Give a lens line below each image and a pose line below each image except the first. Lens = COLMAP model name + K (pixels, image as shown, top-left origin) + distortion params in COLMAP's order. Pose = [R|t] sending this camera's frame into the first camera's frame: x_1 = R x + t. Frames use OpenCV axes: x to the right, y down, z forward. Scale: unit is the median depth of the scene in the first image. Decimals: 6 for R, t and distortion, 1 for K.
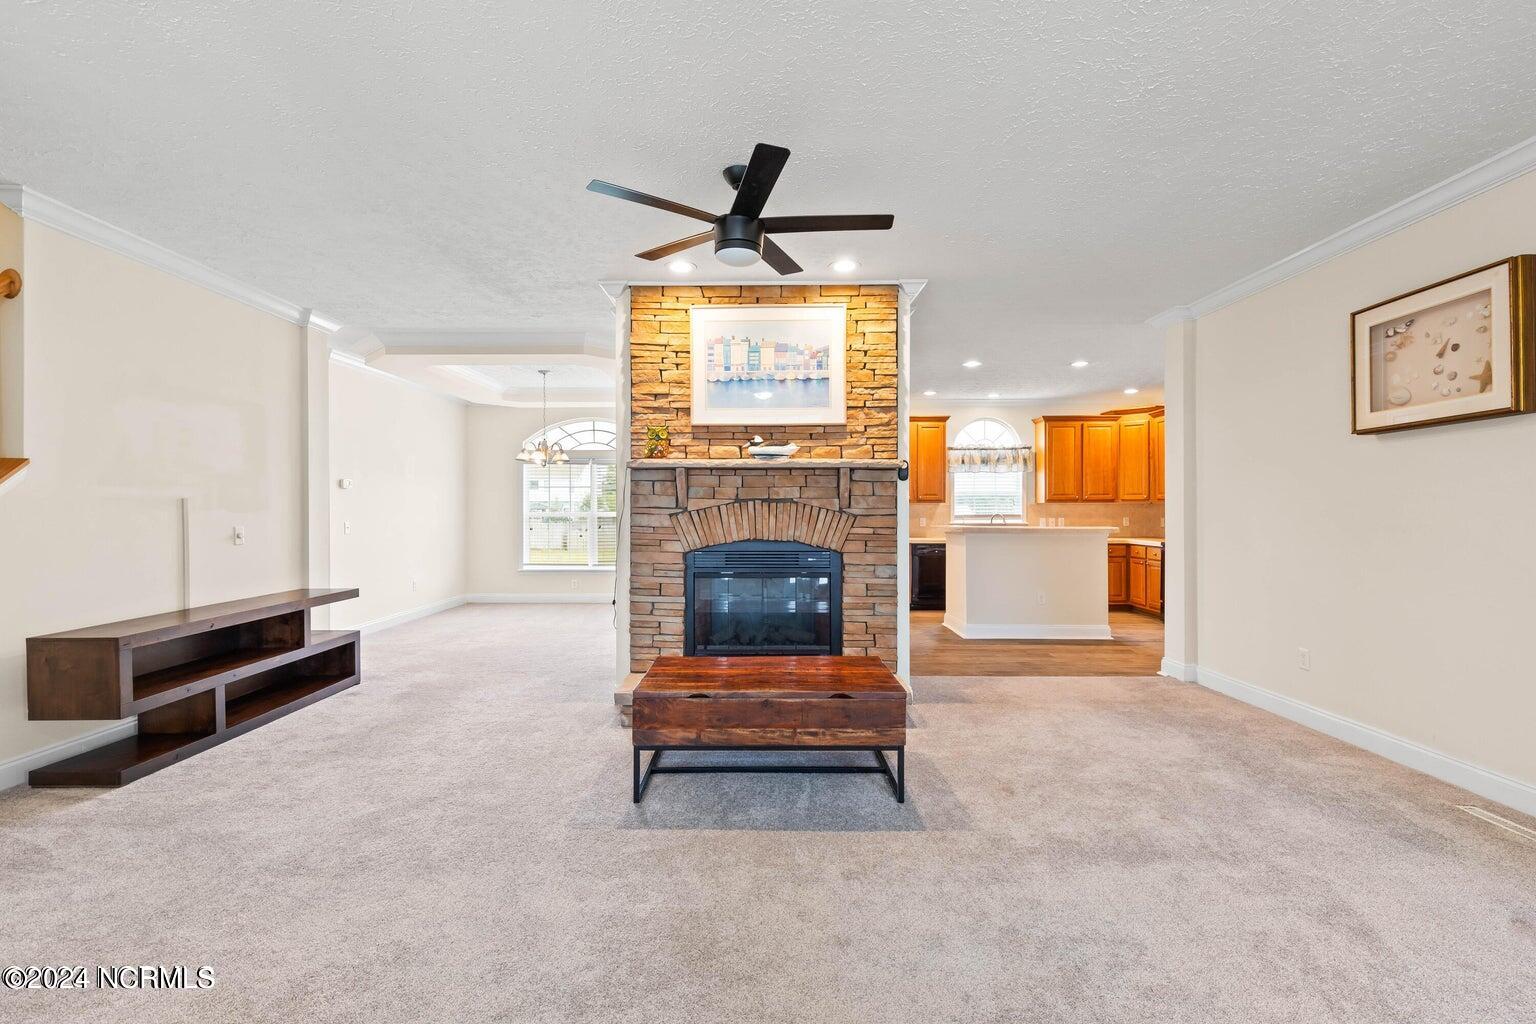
lens RADIAL K [[706.4, 0, 768.7], [0, 706.4, 500.8], [0, 0, 1]] dist [0.002928, -0.000872]
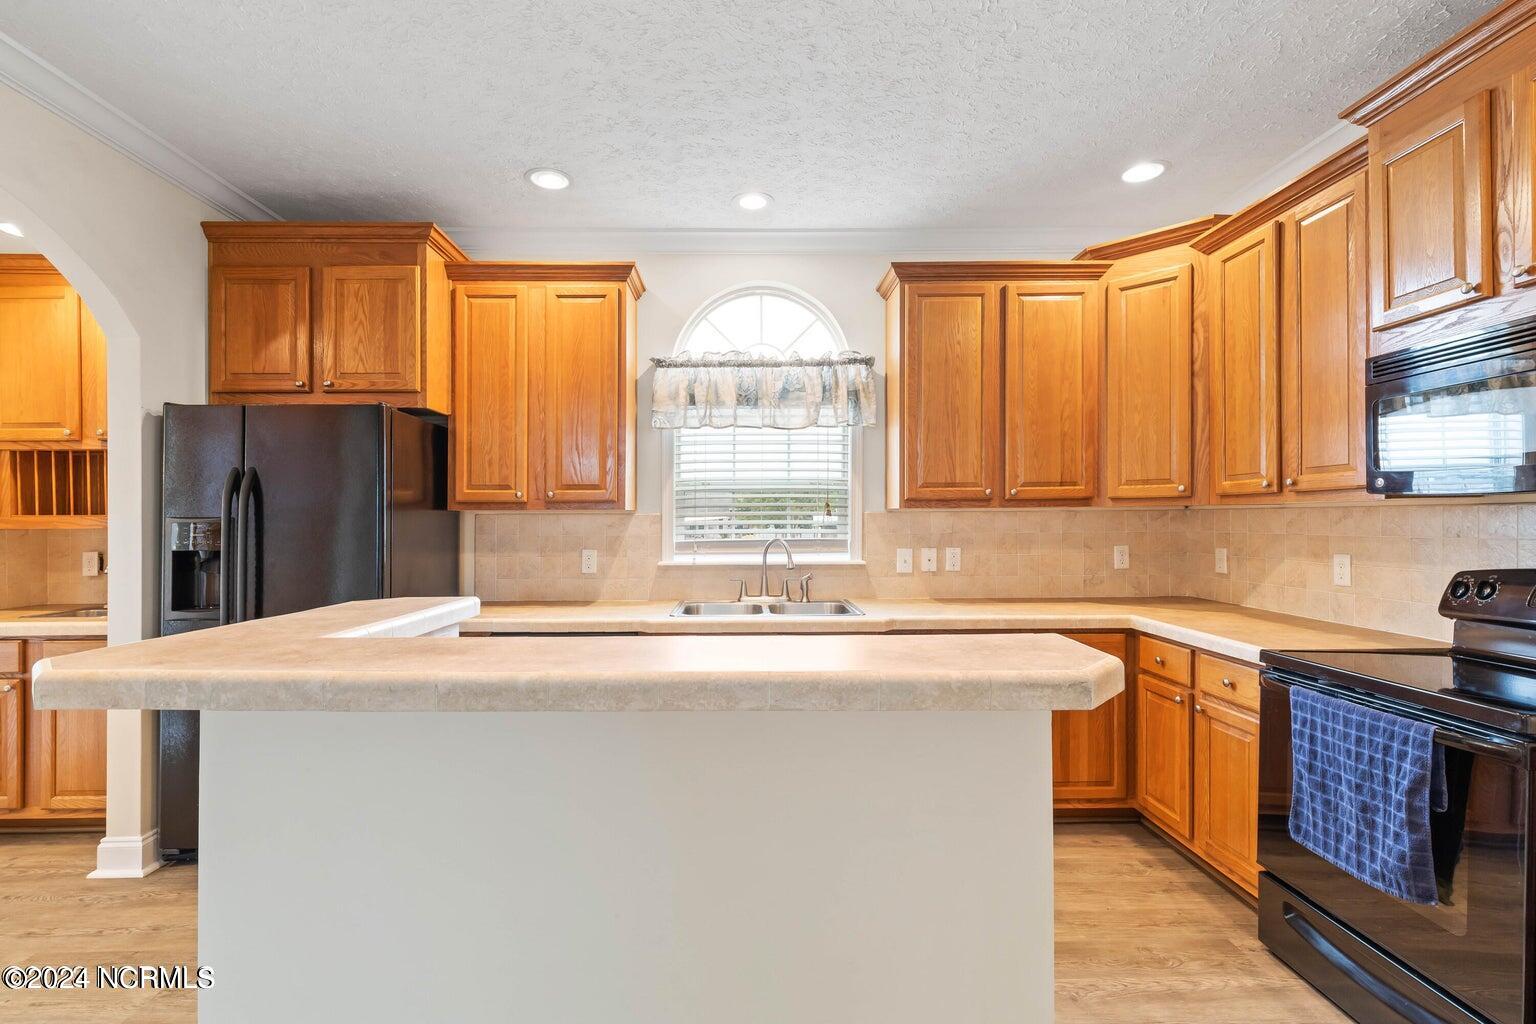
lens RADIAL K [[706.4, 0, 764.4], [0, 706.4, 520.1], [0, 0, 1]] dist [0.002928, -0.000872]
pose [[0.999799, -0.001509, 0.019999, 0.314019], [0.001299, 0.999944, 0.010520, 0.005090], [-0.020014, -0.010492, 0.999745, 0.640589]]
